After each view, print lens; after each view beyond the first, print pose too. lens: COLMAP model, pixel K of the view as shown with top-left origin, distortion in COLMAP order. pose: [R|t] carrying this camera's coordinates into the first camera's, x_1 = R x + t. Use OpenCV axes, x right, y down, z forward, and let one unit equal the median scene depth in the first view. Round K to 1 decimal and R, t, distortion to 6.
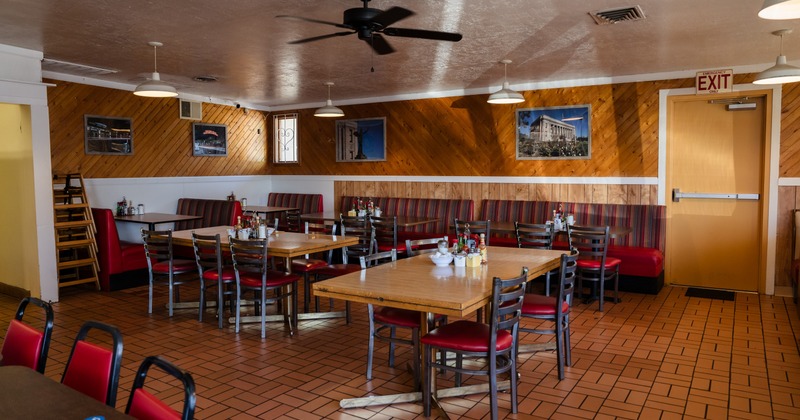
lens RADIAL K [[554.8, 0, 400.0], [0, 554.8, 210.0], [0, 0, 1]] dist [-0.119890, 0.120971]
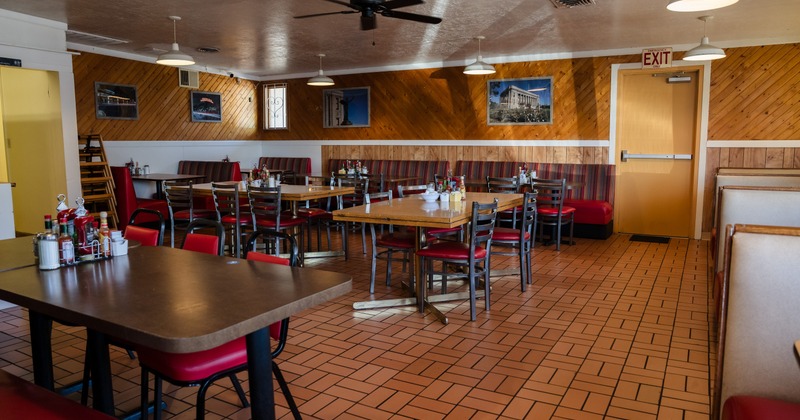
lens RADIAL K [[541.5, 0, 400.0], [0, 541.5, 210.0], [0, 0, 1]] dist [-0.123122, 0.119953]
pose [[0.998709, -0.001910, 0.050769, -0.030296], [-0.000791, 0.998587, 0.053128, 0.029775], [-0.050799, -0.053099, 0.997296, -0.122684]]
